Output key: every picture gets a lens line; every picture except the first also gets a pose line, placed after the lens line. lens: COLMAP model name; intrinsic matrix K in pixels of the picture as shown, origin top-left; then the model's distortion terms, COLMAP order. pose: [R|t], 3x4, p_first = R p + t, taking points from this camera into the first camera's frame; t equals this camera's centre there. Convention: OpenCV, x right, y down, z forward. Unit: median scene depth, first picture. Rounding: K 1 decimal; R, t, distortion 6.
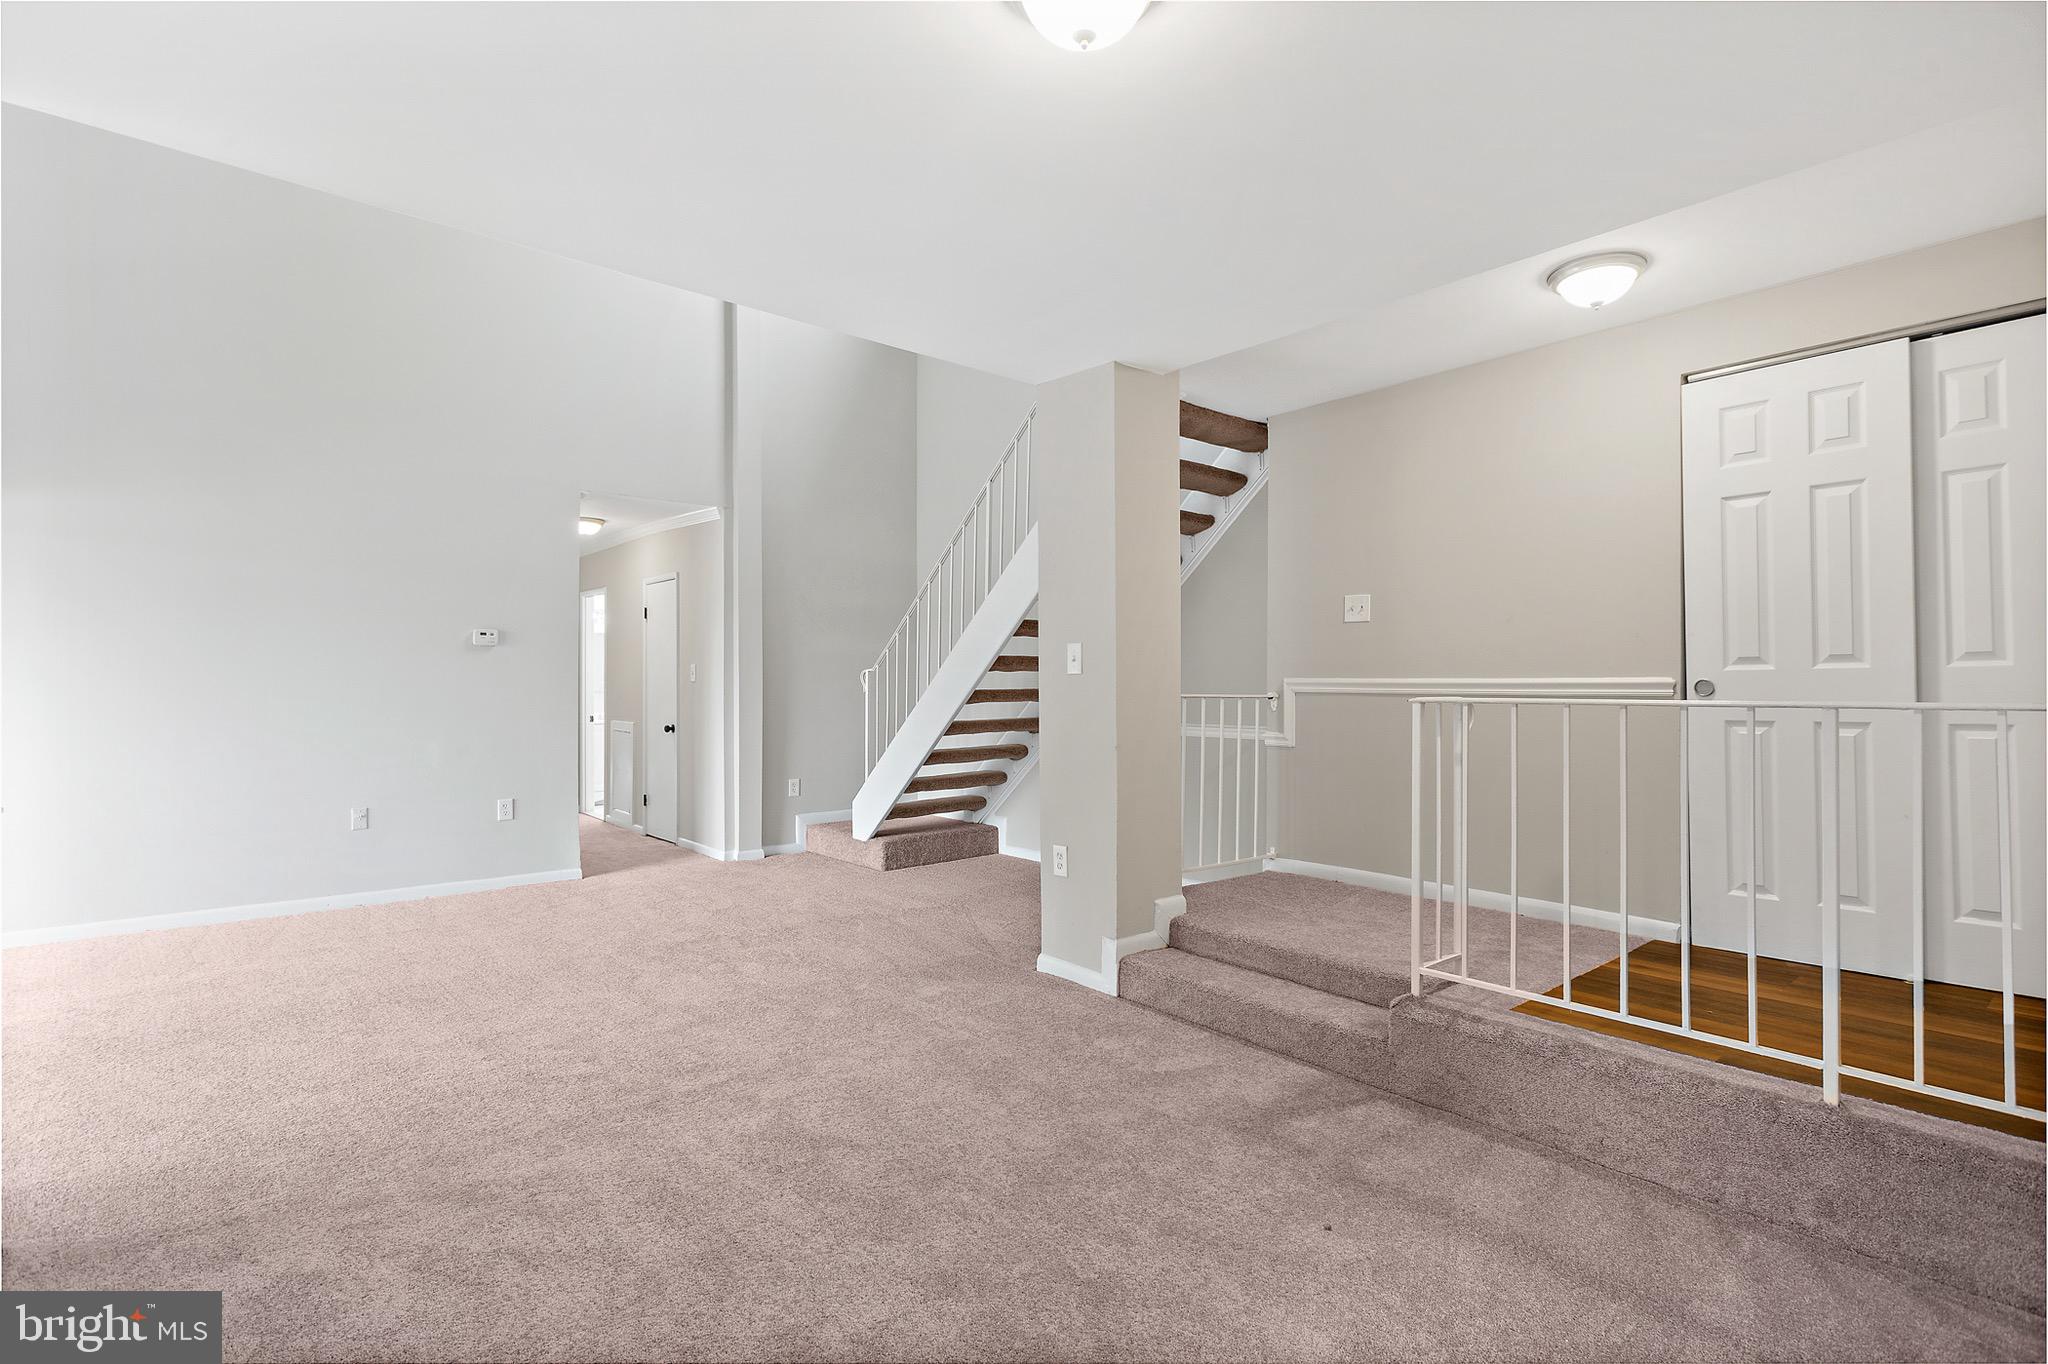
lens RADIAL K [[977.3, 0, 1017.3], [0, 977.3, 678.0], [0, 0, 1]] dist [-0.000125, 0.001183]
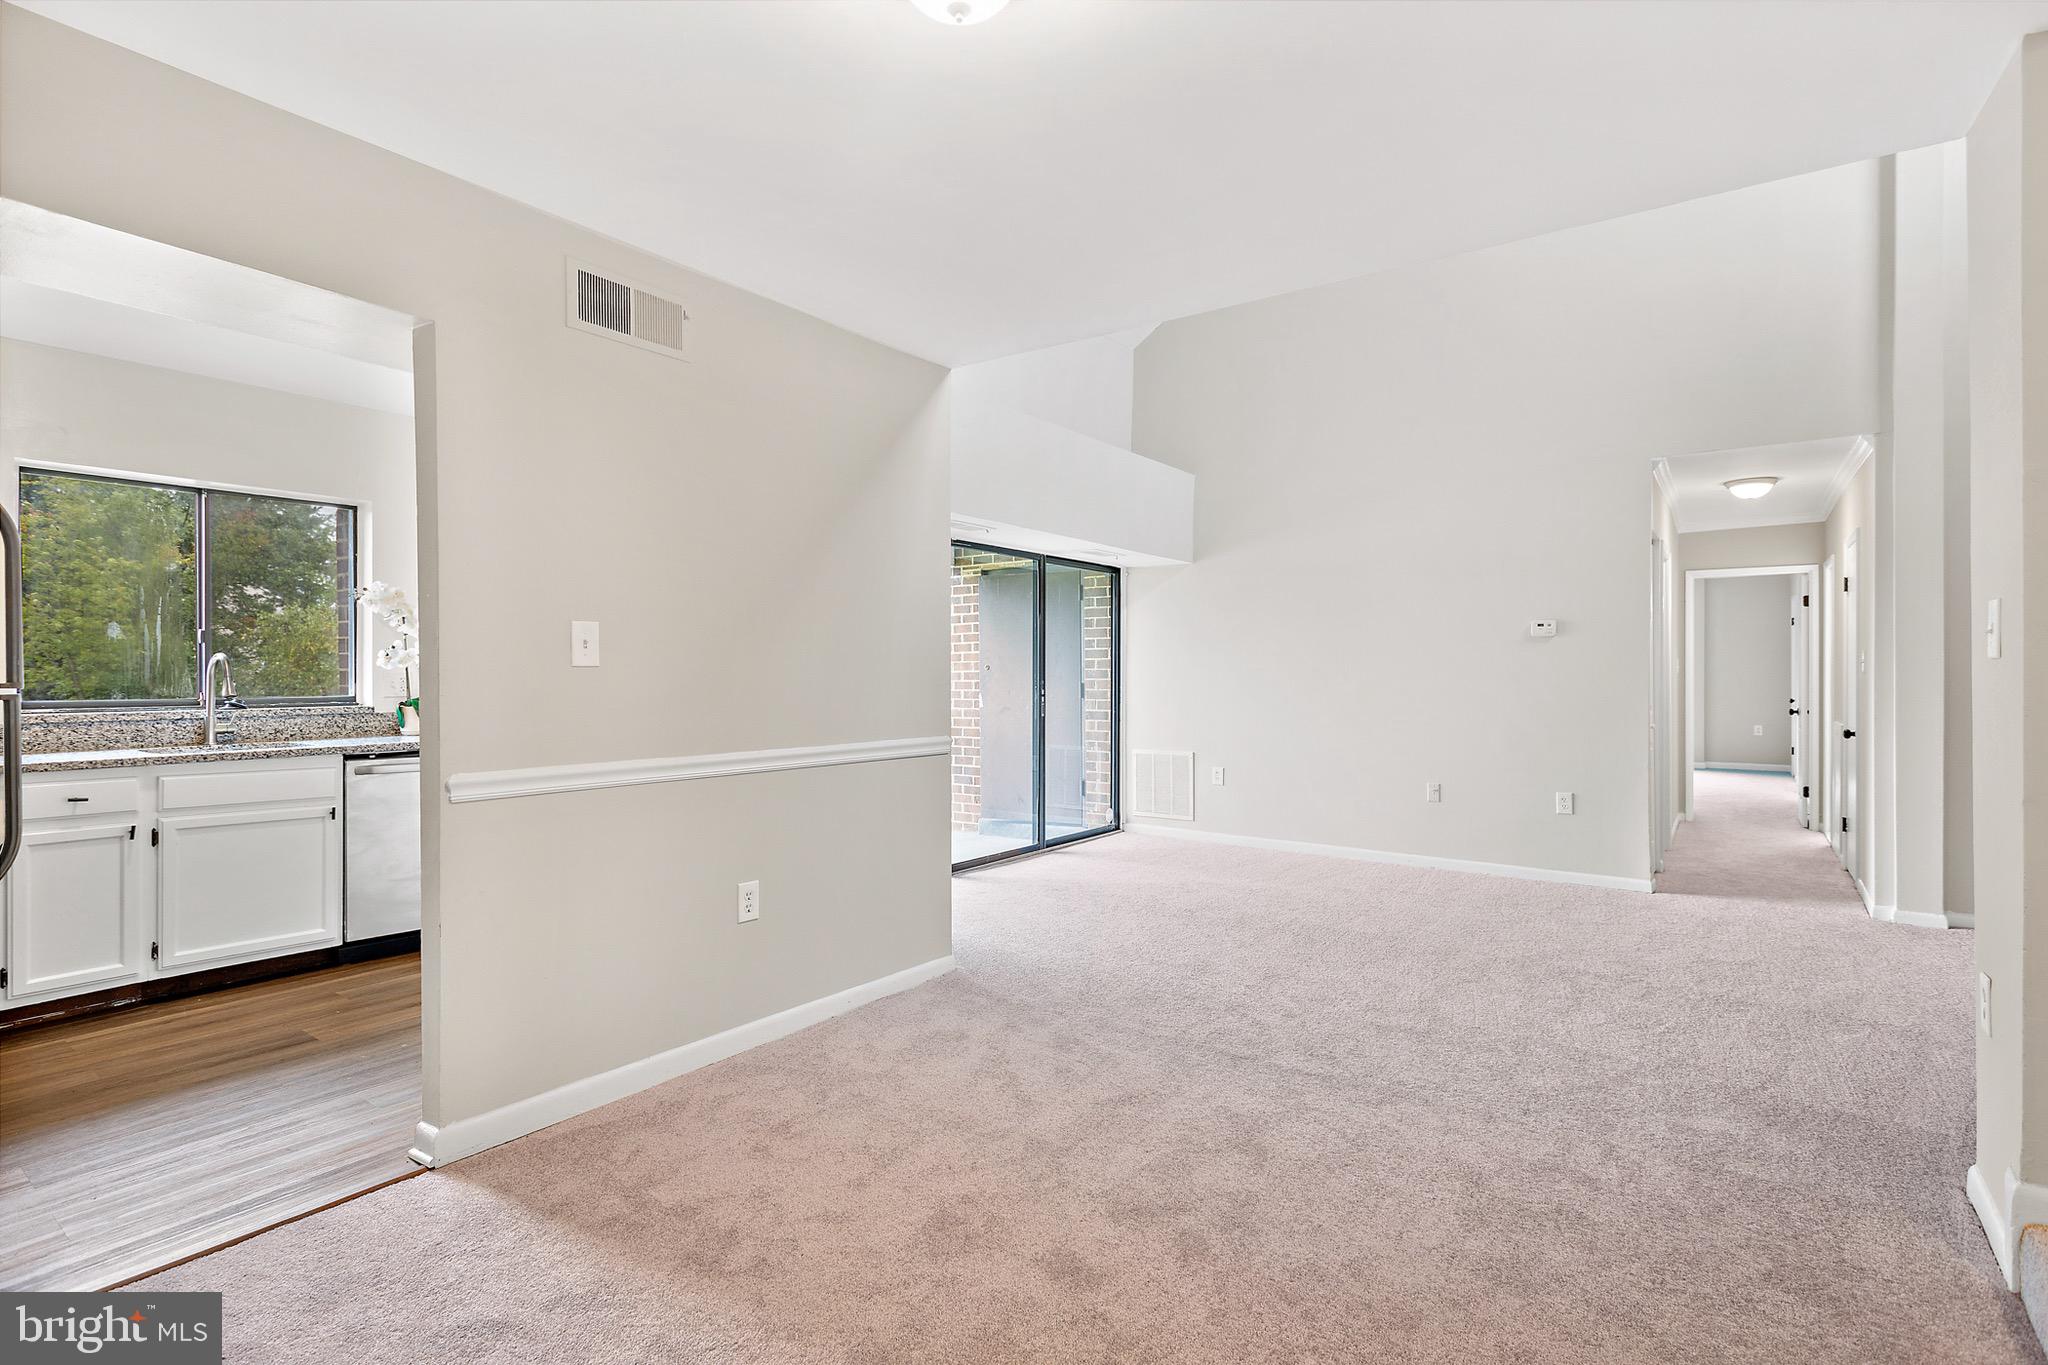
lens RADIAL K [[977.3, 0, 1024.8], [0, 977.3, 669.6], [0, 0, 1]] dist [-0.000125, 0.001183]
pose [[0.233204, -0.005189, -0.972414, 0.418004], [0.003961, 0.999983, -0.004386, 0.004211], [0.972420, -0.002829, 0.233220, 0.339710]]
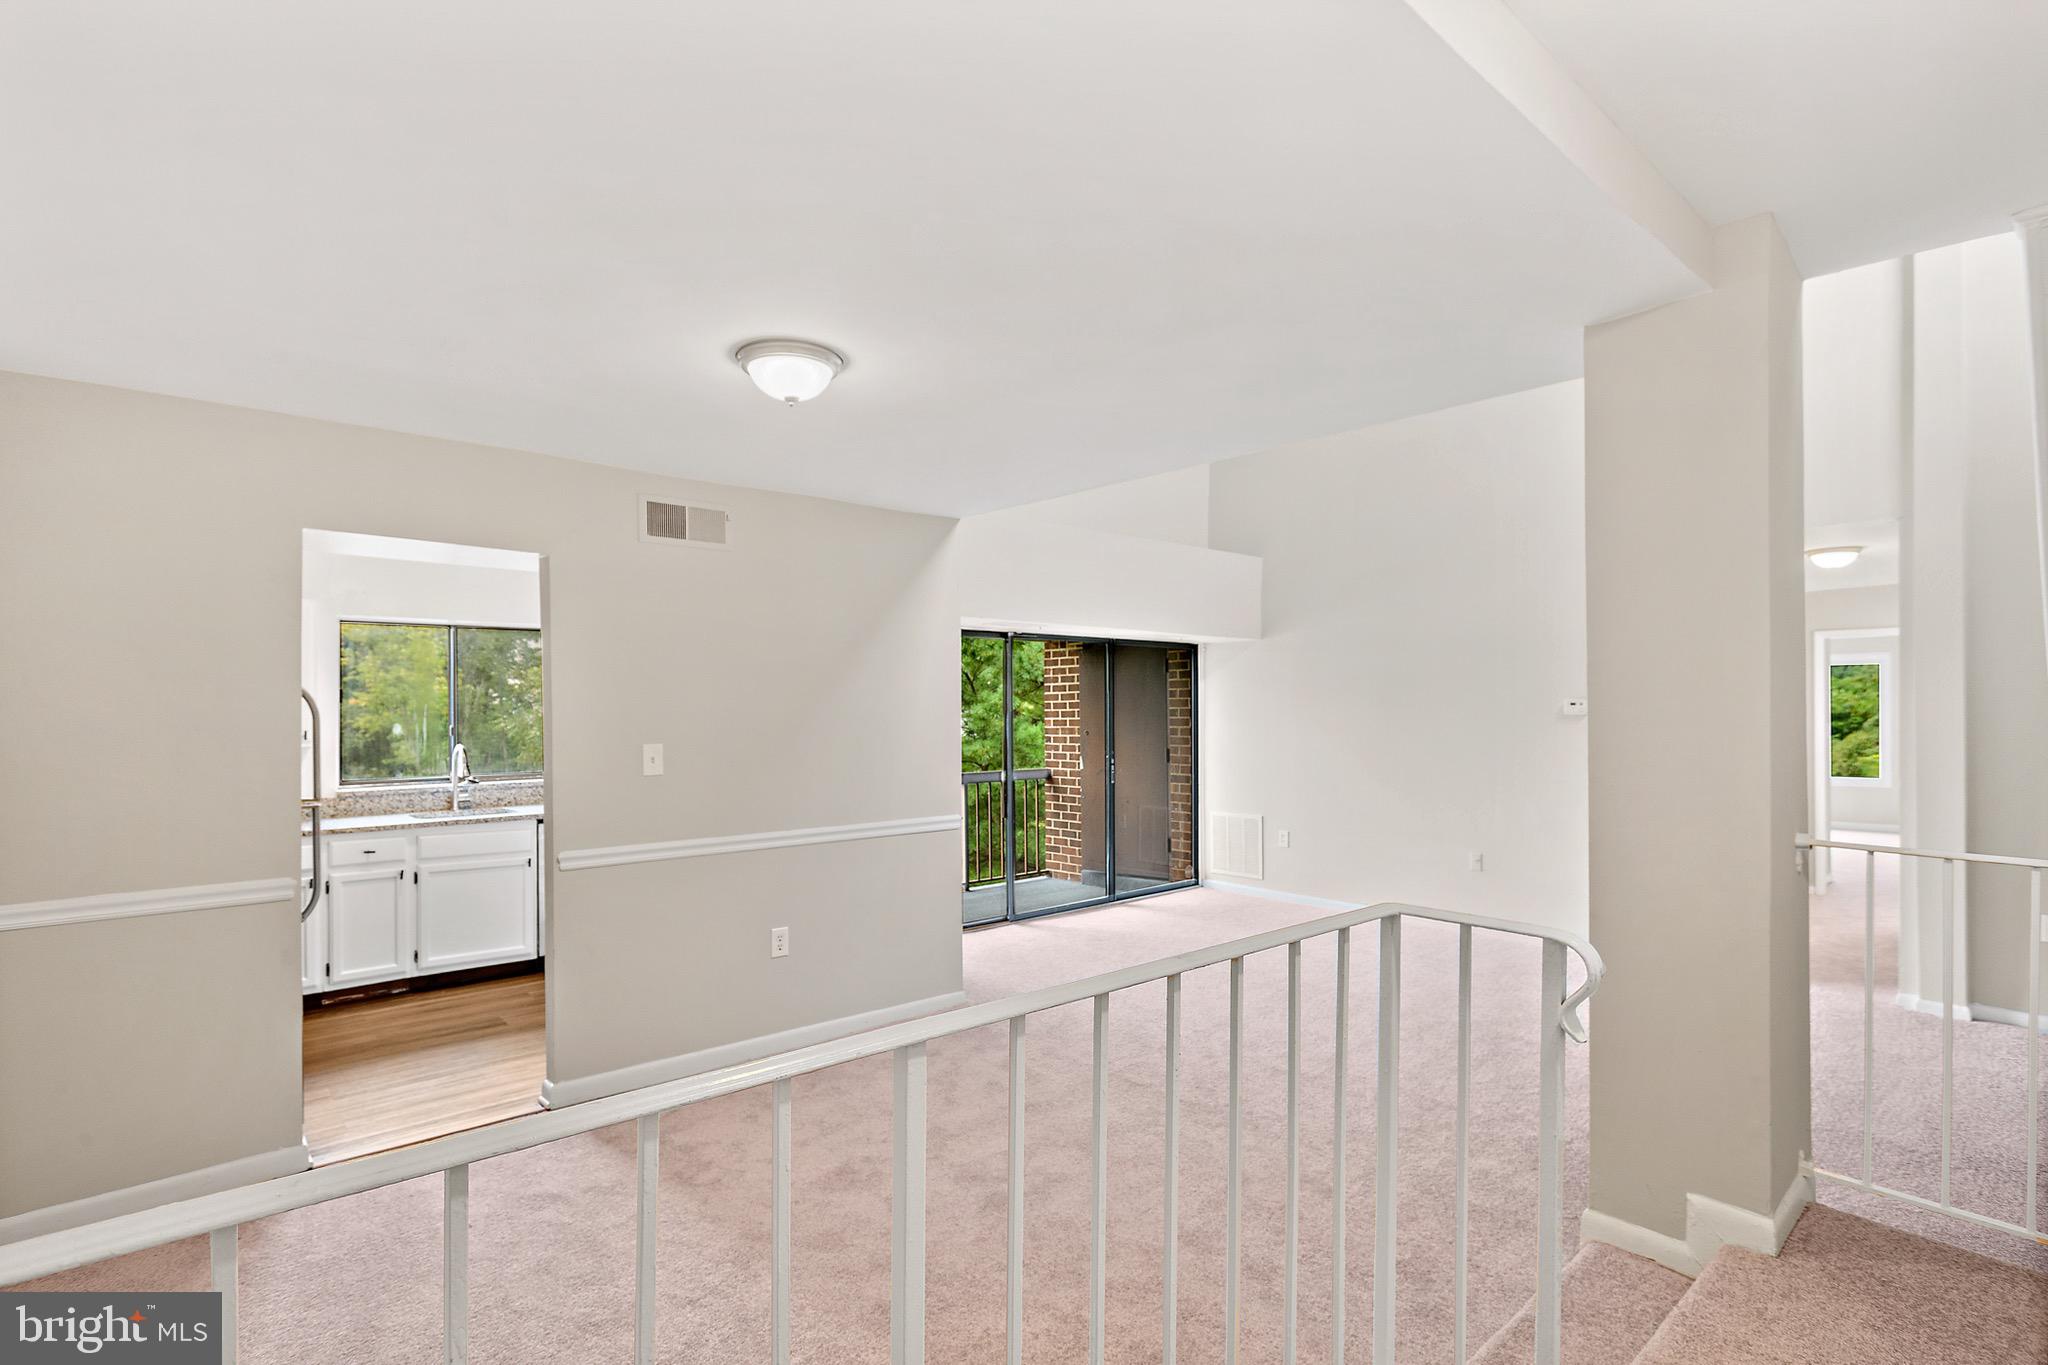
lens RADIAL K [[977.3, 0, 1017.7], [0, 977.3, 709.2], [0, 0, 1]] dist [-0.000125, 0.001183]
pose [[0.020863, -0.002584, -0.999779, 0.652416], [0.008229, 0.999963, -0.002413, -0.057861], [0.999748, -0.008177, 0.020883, 0.529134]]
